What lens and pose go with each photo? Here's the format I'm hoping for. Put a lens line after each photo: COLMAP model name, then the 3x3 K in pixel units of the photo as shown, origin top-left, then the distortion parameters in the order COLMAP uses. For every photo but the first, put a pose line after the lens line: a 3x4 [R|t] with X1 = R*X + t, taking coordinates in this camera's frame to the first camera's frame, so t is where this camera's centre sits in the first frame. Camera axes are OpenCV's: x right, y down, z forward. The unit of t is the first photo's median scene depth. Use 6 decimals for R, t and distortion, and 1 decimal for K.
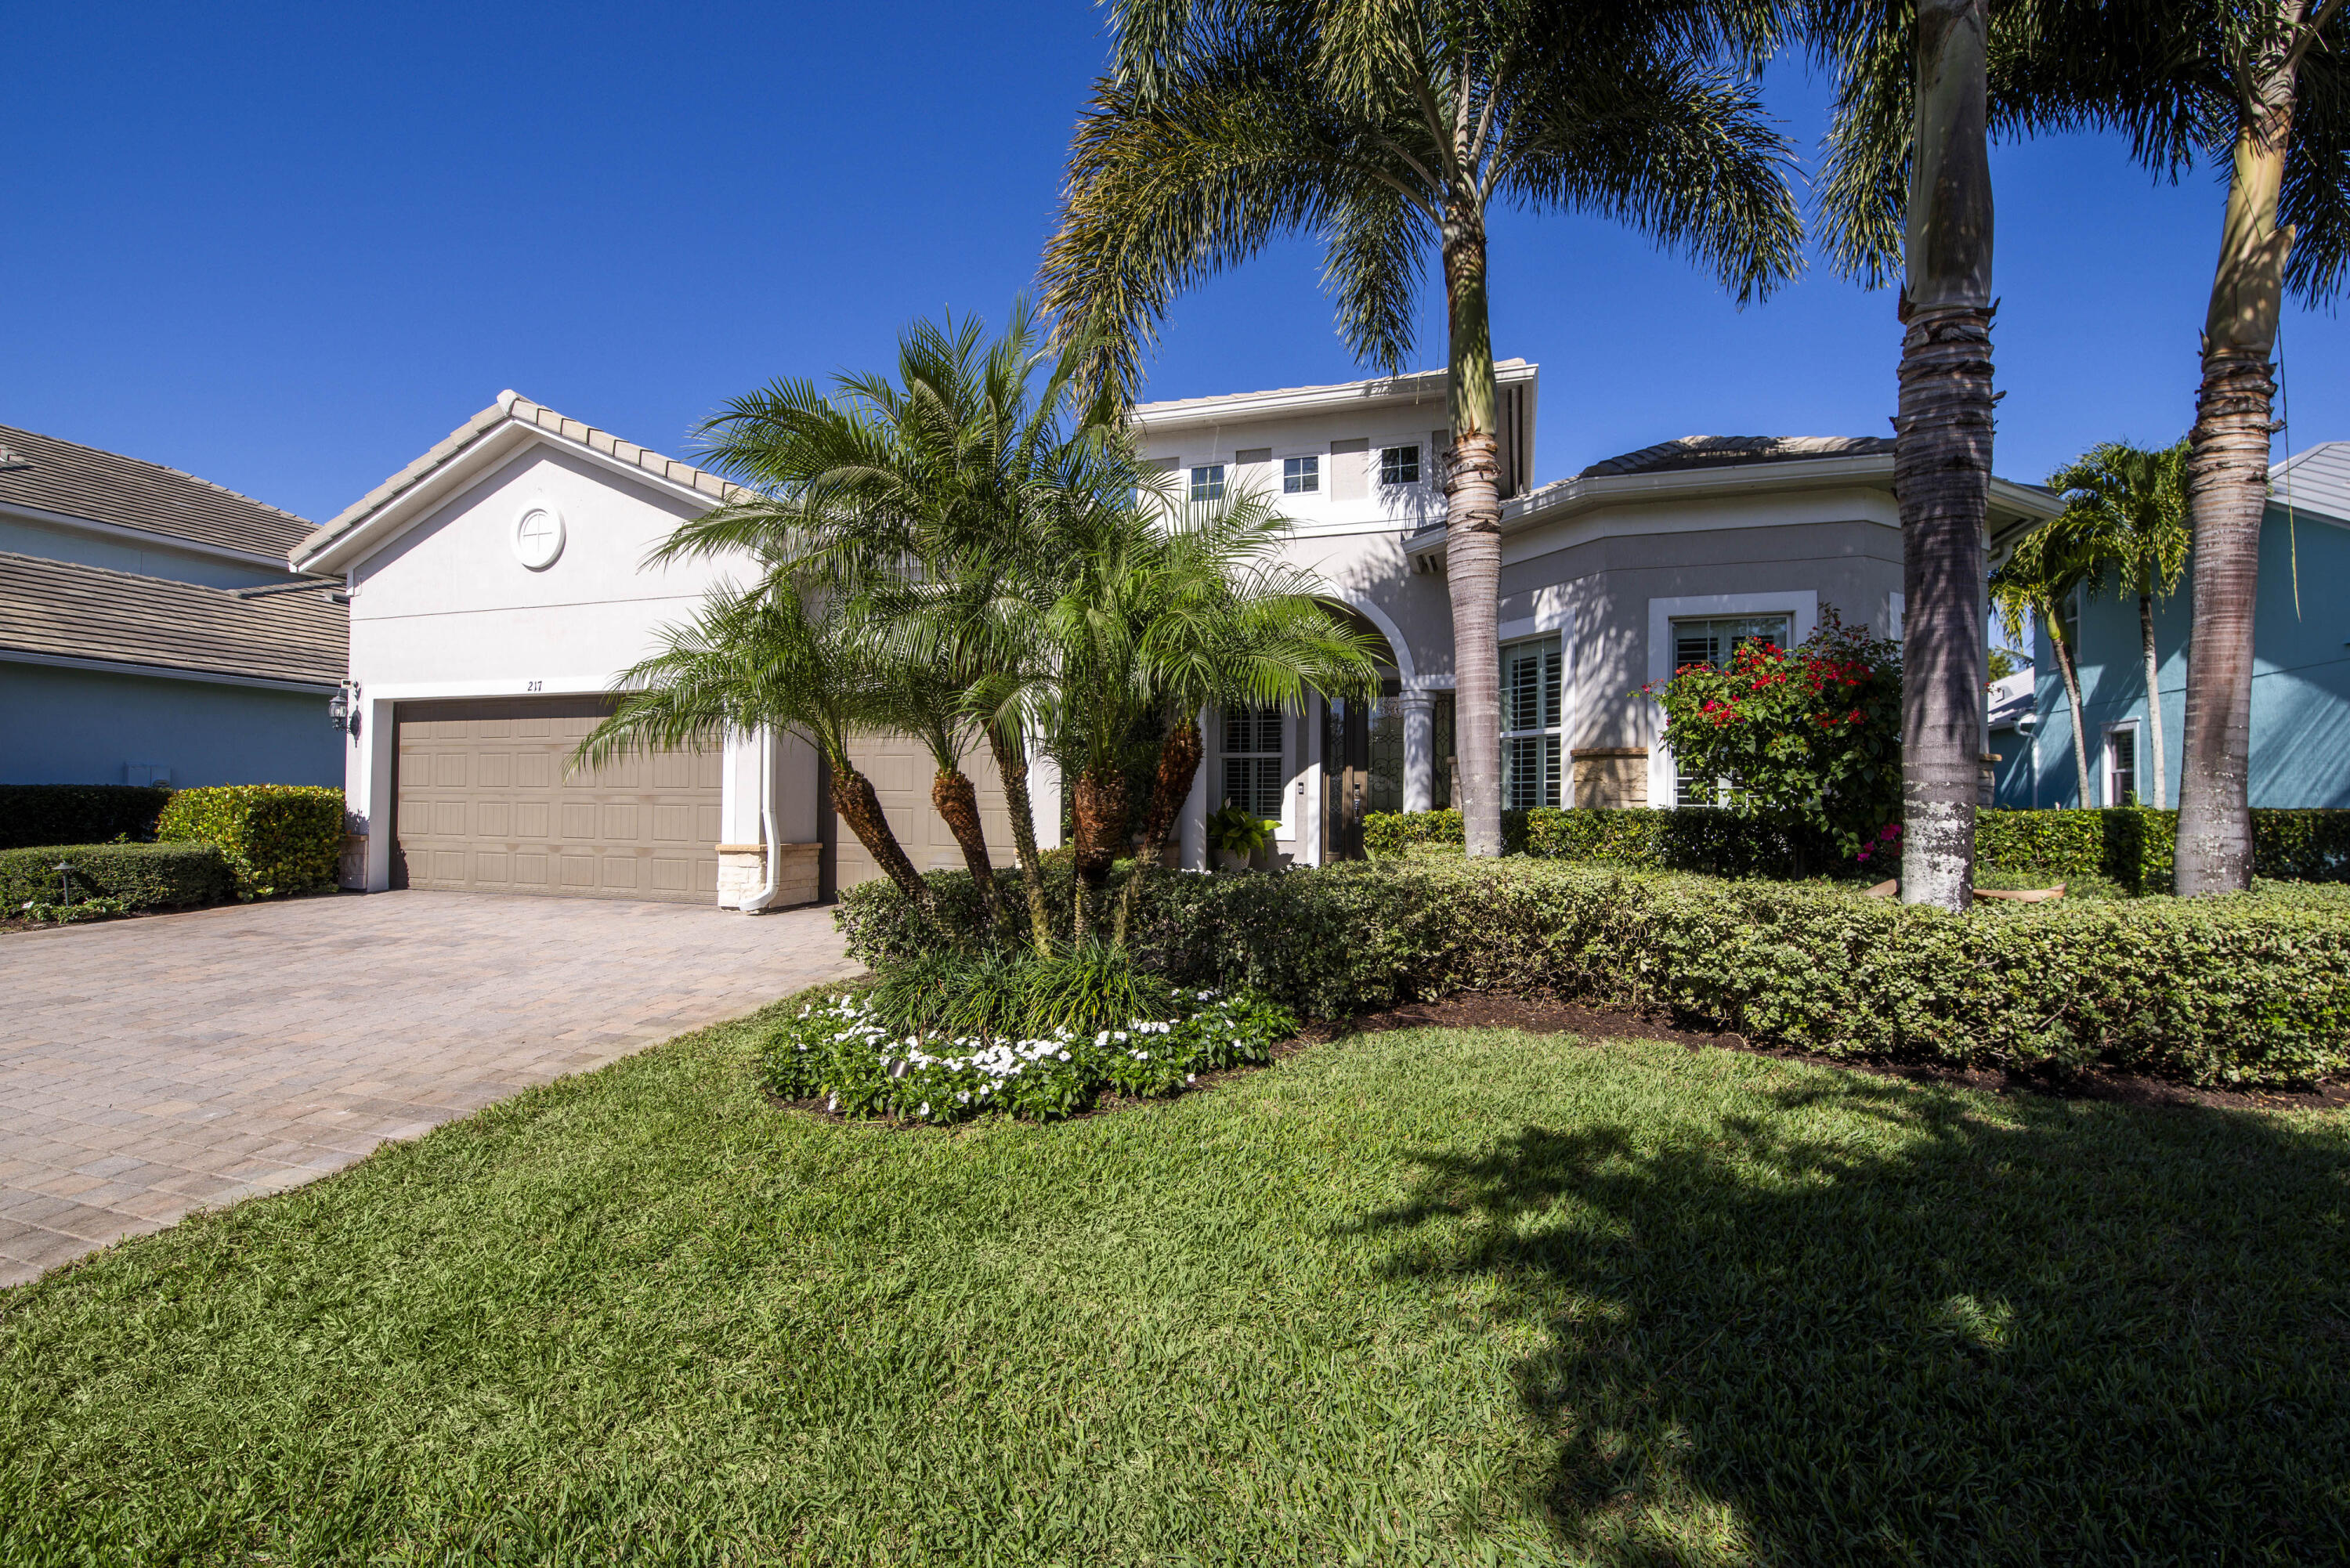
lens RADIAL K [[1009.5, 0, 1178.7], [0, 1009.5, 790.9], [0, 0, 1]] dist [-0.005162, -0.007648]
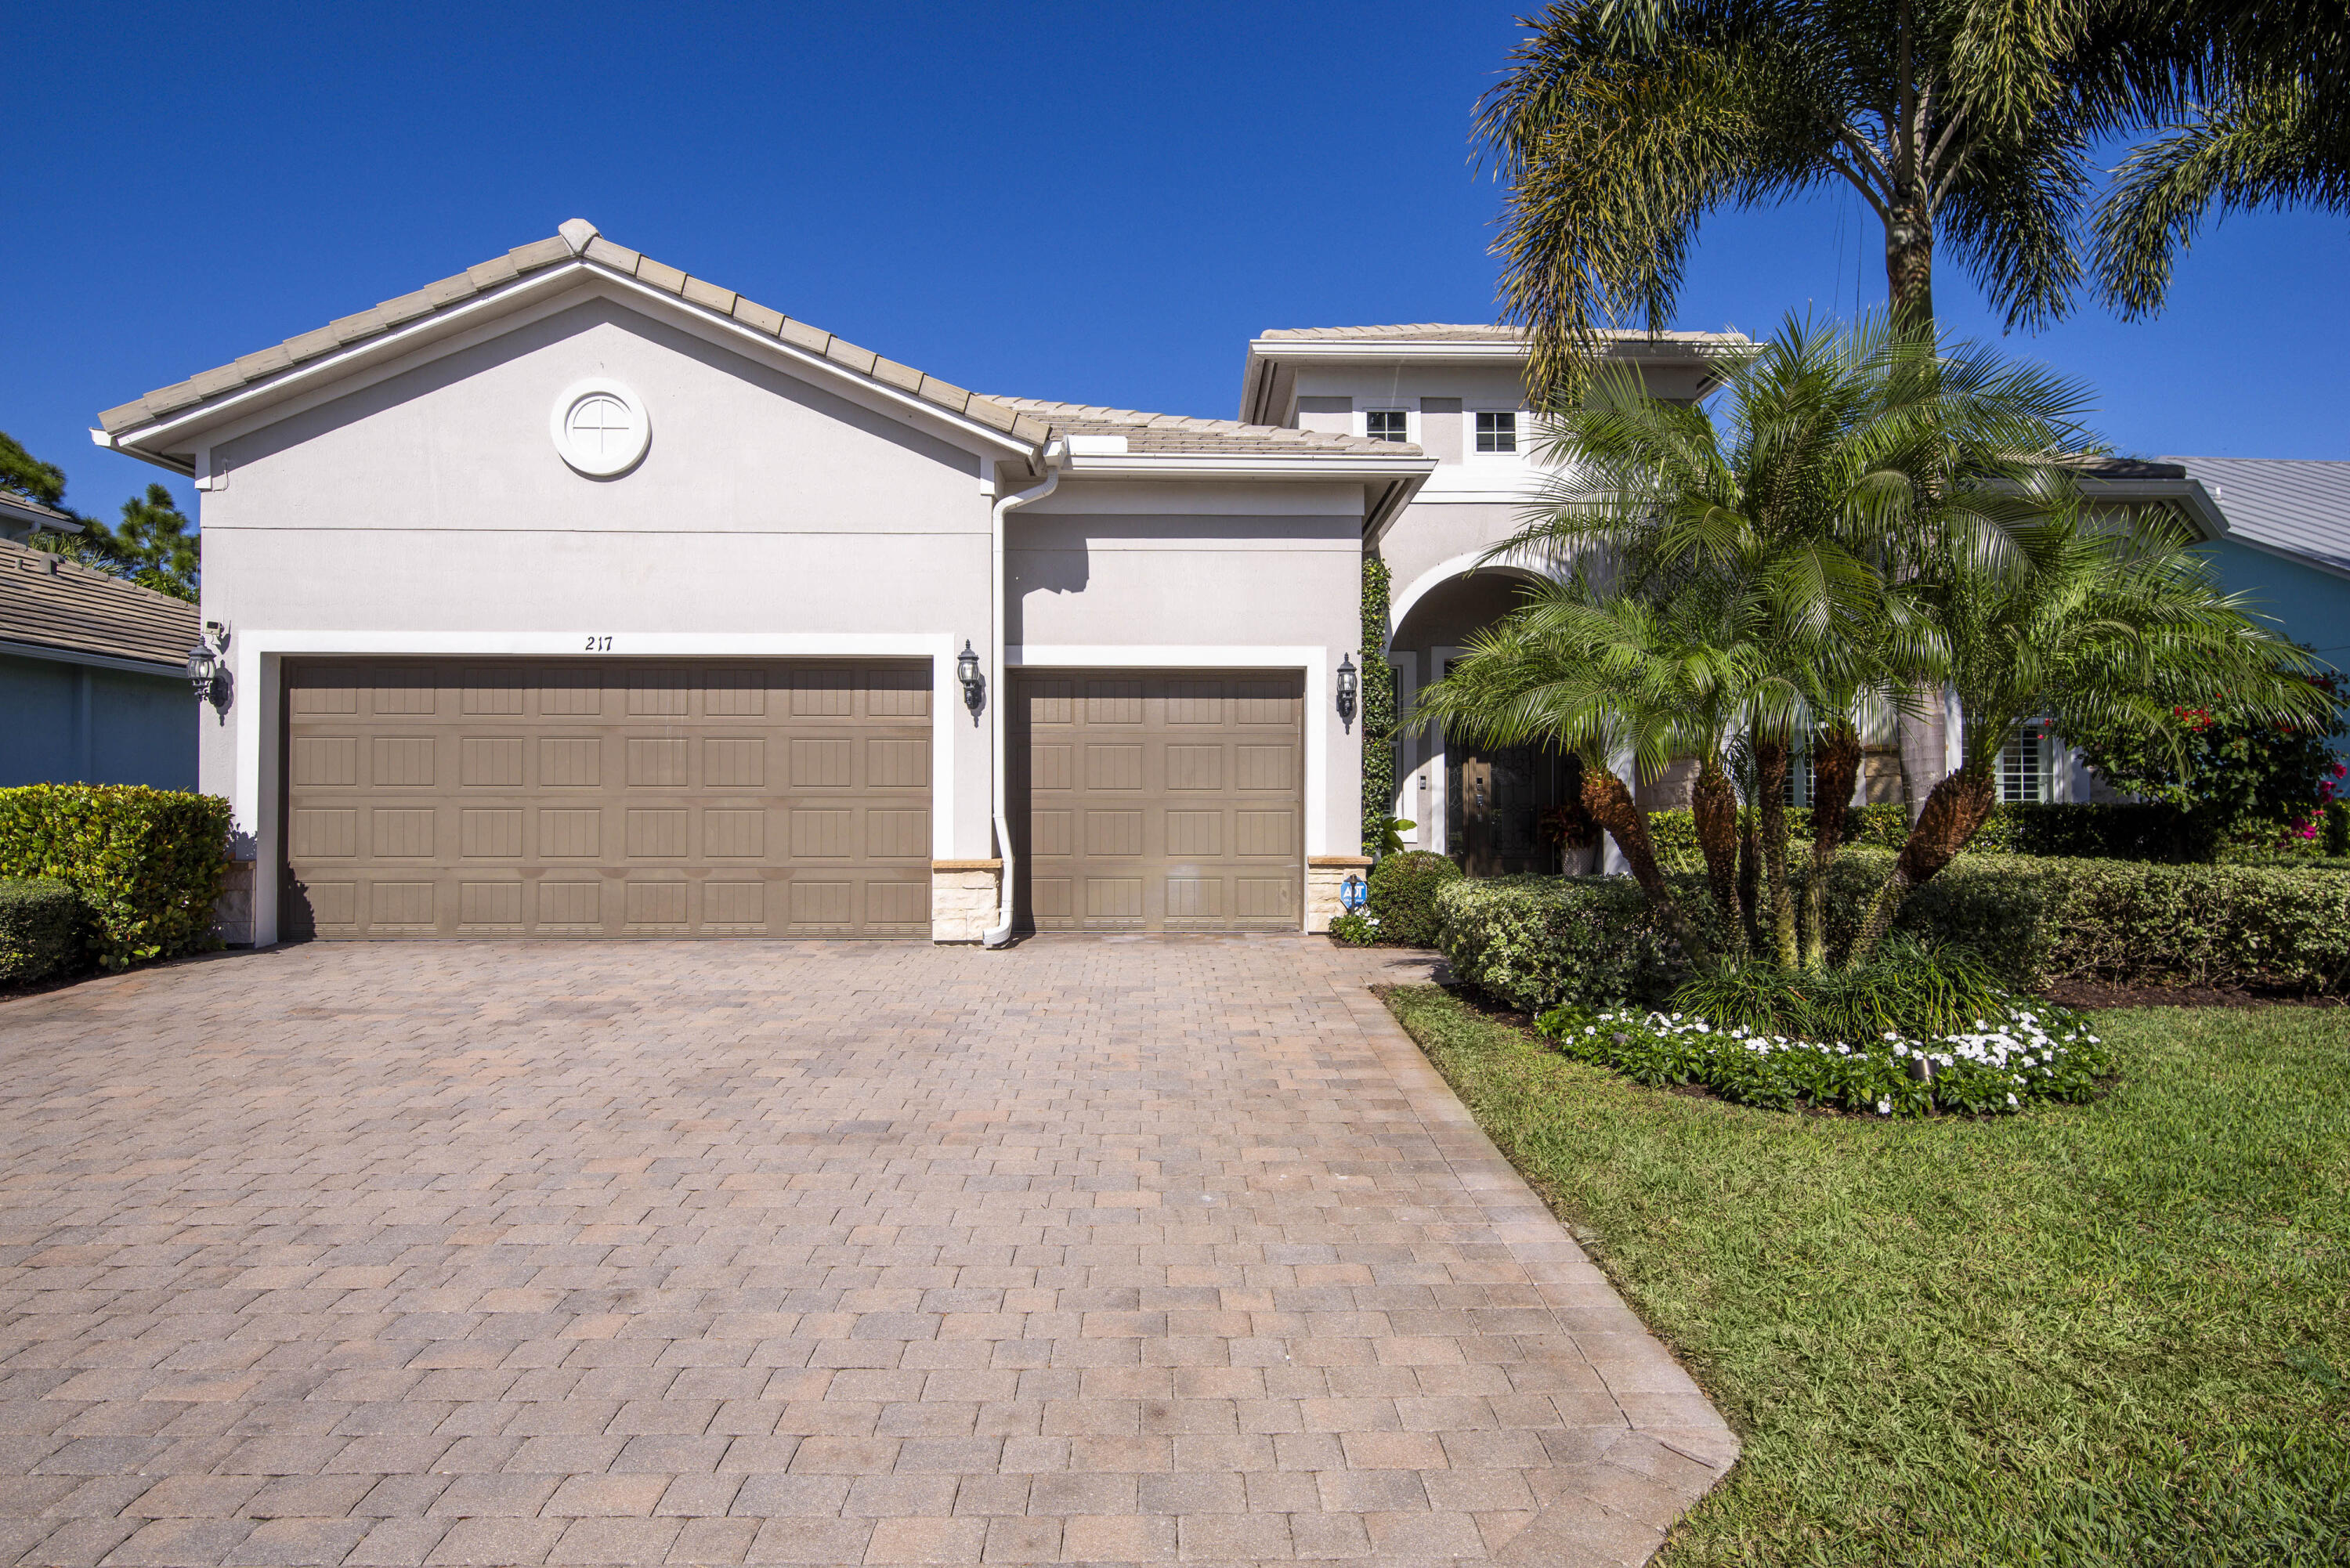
lens RADIAL K [[1310.0, 0, 1186.5], [0, 1310.0, 779.2], [0, 0, 1]] dist [0.016113, -0.003867]
pose [[0.944208, -0.002892, 0.329337, -0.539084], [0.002735, 0.999996, 0.000938, -0.008233], [-0.329339, 0.000015, 0.944212, -0.006875]]
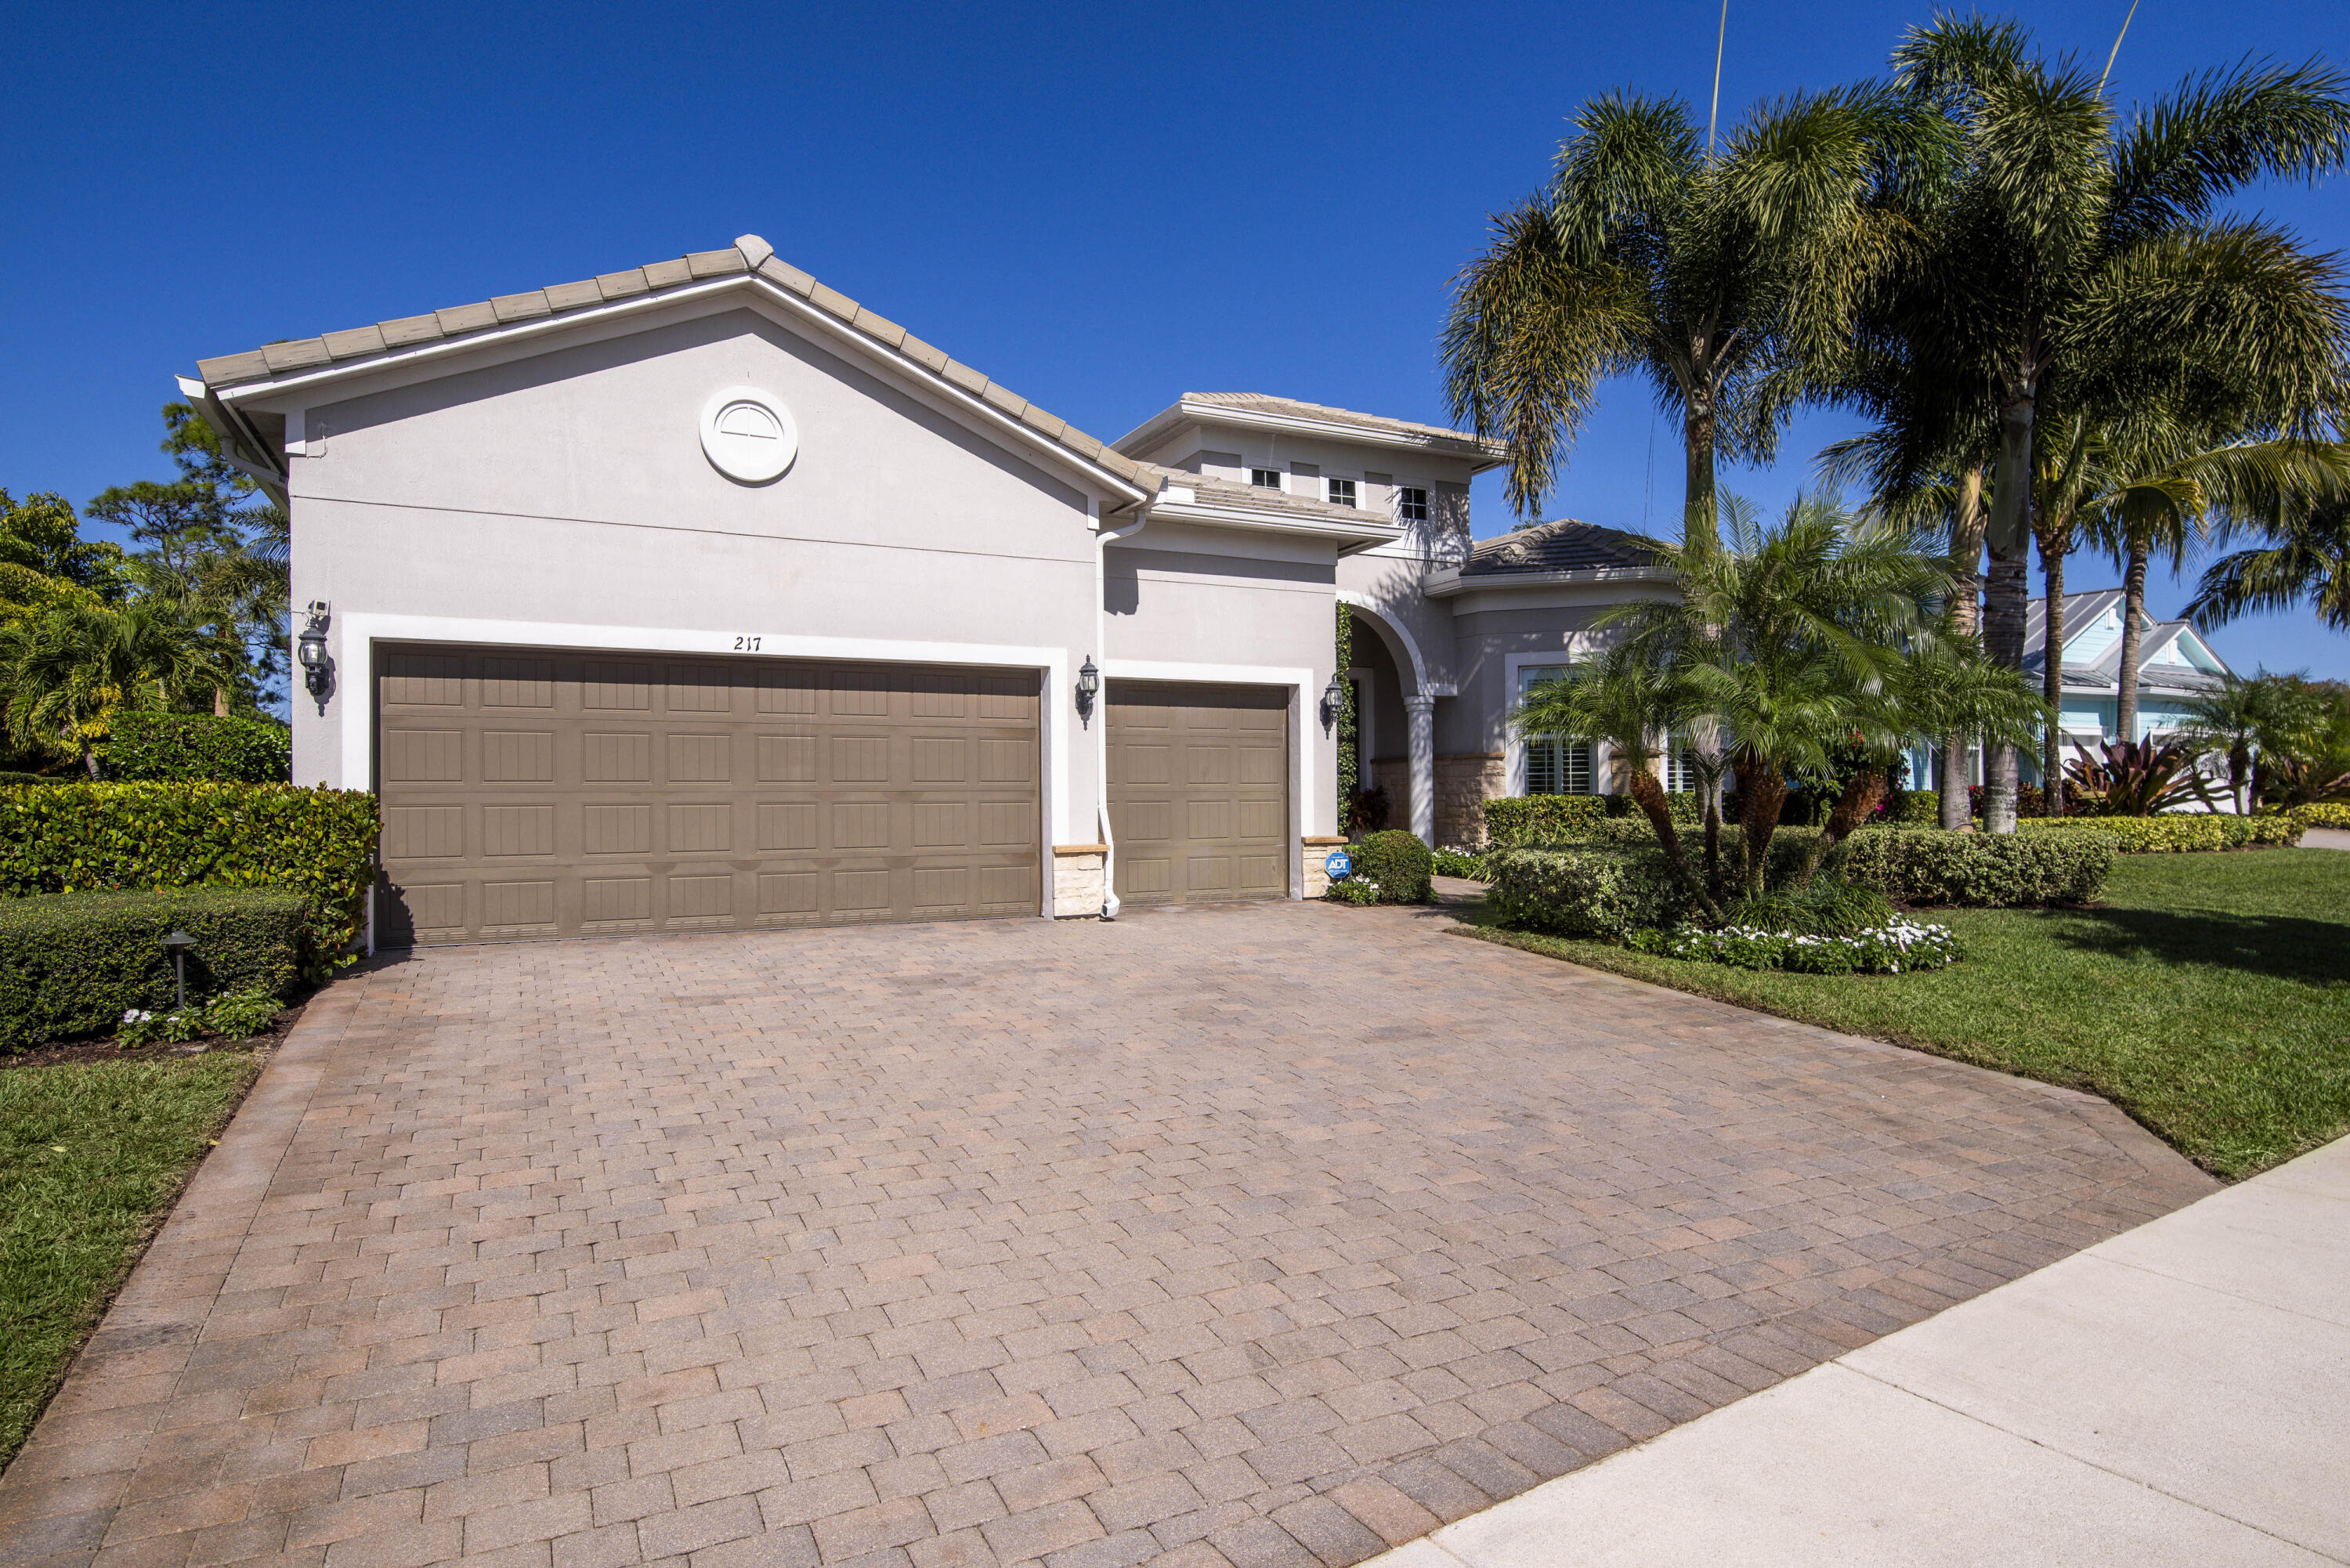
lens RADIAL K [[1310.0, 0, 1194.1], [0, 1310.0, 775.5], [0, 0, 1]] dist [0.016113, -0.003867]
pose [[0.708120, -0.003765, 0.706082, -1.052811], [0.000177, 0.999987, 0.005155, -0.012815], [-0.706092, -0.003526, 0.708111, 0.093843]]
